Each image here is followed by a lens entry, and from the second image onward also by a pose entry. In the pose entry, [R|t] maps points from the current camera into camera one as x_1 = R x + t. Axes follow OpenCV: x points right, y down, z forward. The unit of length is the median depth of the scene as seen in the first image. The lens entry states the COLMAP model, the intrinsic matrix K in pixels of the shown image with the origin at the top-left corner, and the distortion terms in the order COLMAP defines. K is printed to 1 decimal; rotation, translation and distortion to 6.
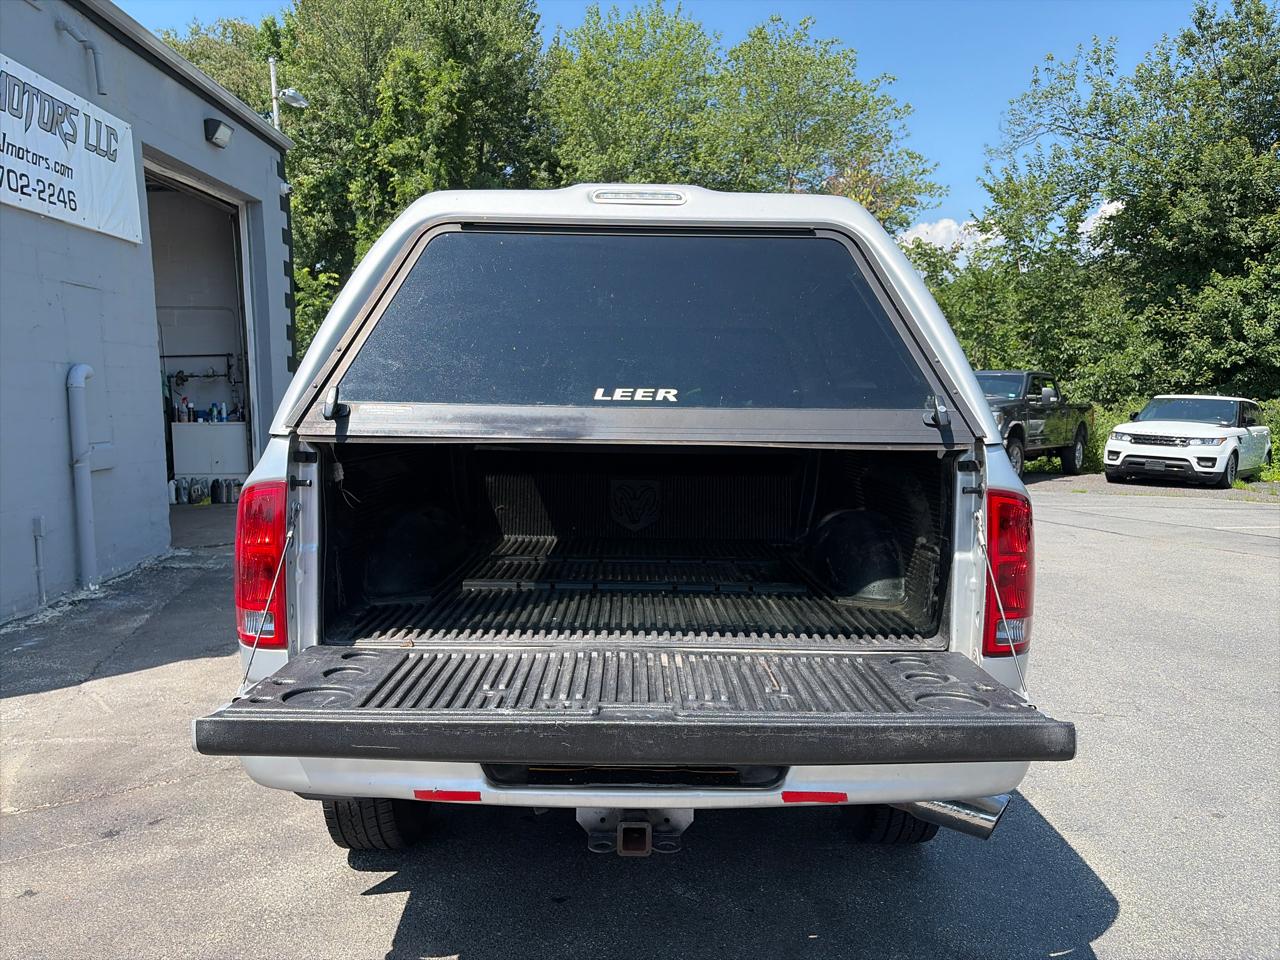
lens RADIAL K [[949.7, 0, 640.0], [0, 949.7, 480.0], [0, 0, 1]] dist [0.074602, -0.084633]
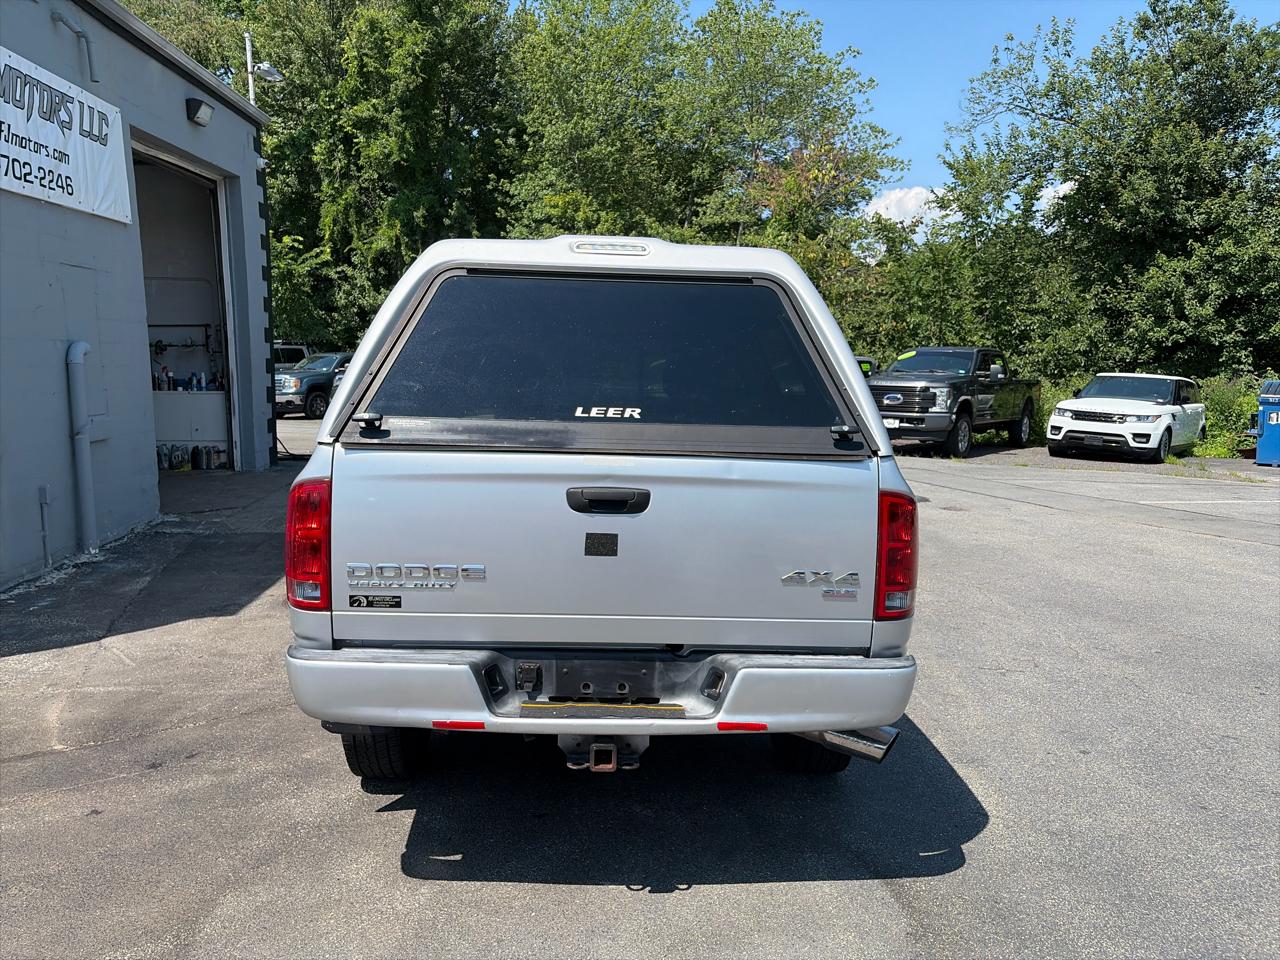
lens RADIAL K [[949.5, 0, 629.5], [0, 949.5, 483.6], [0, 0, 1]] dist [0.064388, -0.075244]
pose [[0.999548, 0.009900, 0.028398, -0.001357], [-0.011083, 0.999064, 0.041801, -0.006132], [-0.027958, -0.042097, 0.998722, -0.032966]]
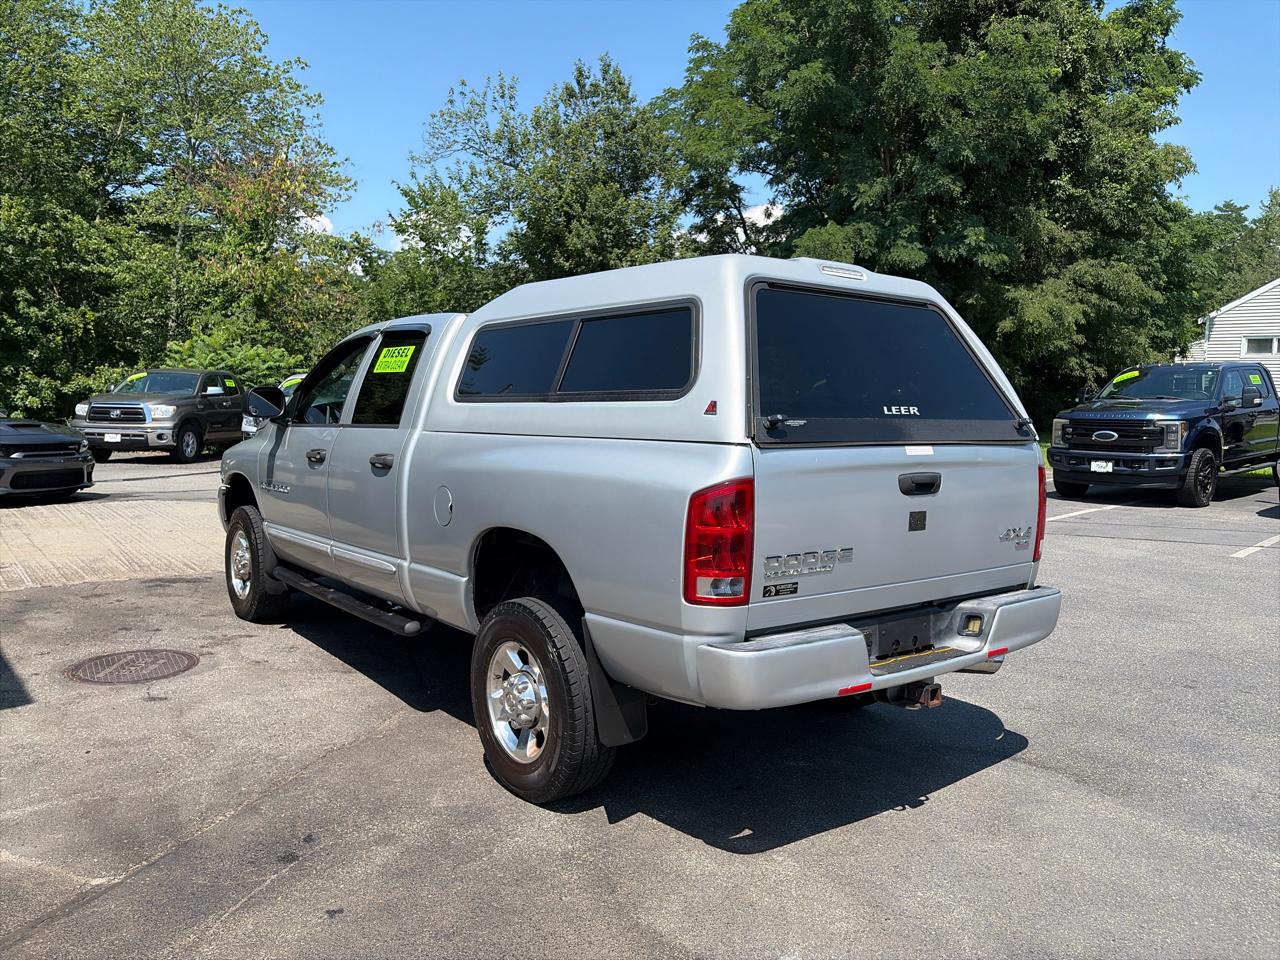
lens RADIAL K [[973.1, 0, 633.4], [0, 973.1, 482.4], [0, 0, 1]] dist [-0.001030, -0.007157]
pose [[0.790970, -0.040438, 0.610517, -0.158878], [0.032583, 0.999182, 0.023967, -0.003447], [-0.610987, 0.000936, 0.791640, 0.004538]]
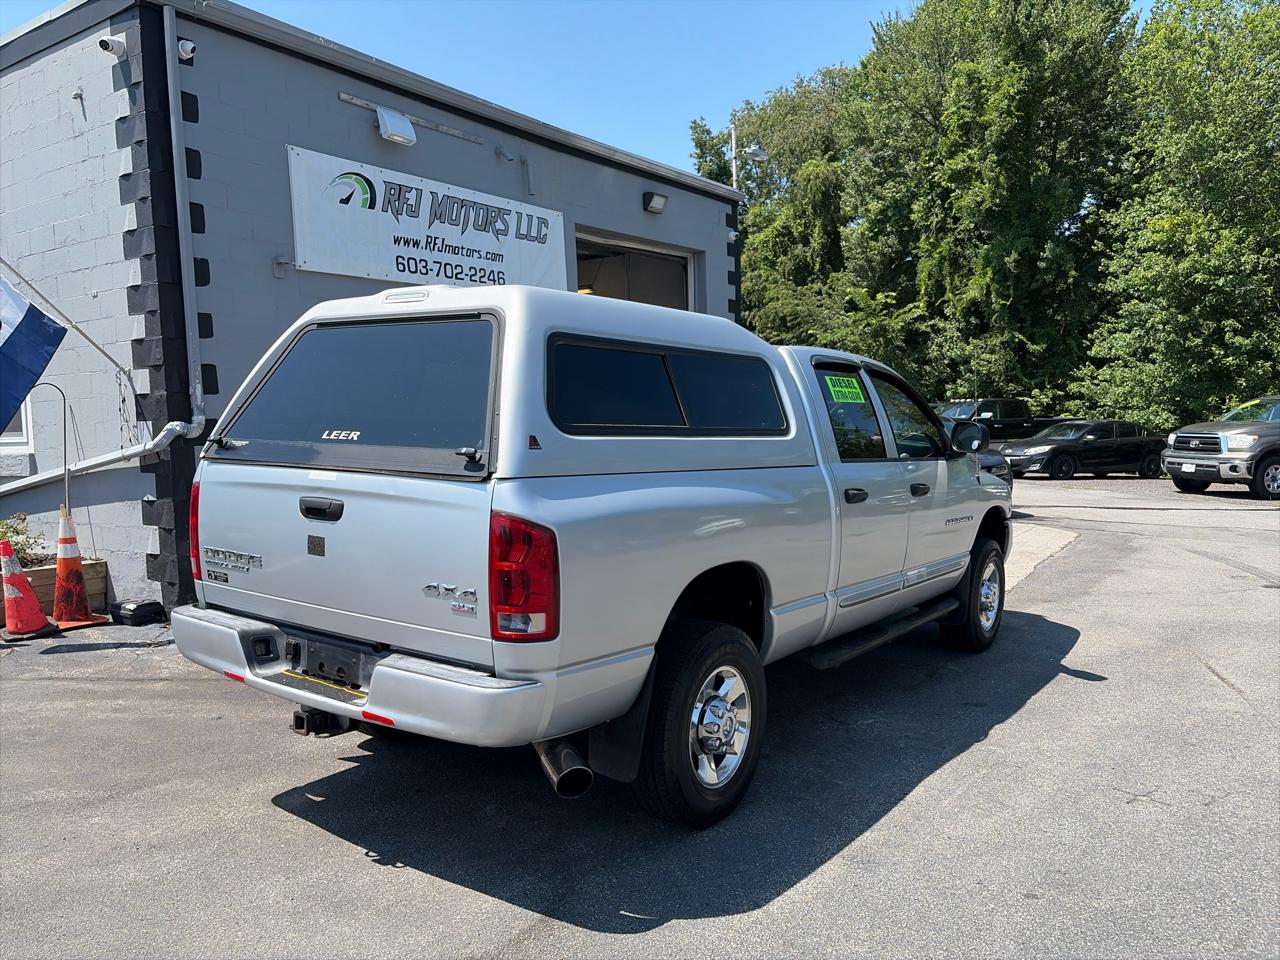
lens RADIAL K [[961.3, 0, 637.5], [0, 961.3, 492.6], [0, 0, 1]] dist [0.021291, -0.000118]
pose [[0.803977, 0.045989, -0.592879, 0.160458], [-0.046777, 0.998807, 0.014043, -0.005434], [0.592817, 0.016443, 0.805169, 0.007604]]
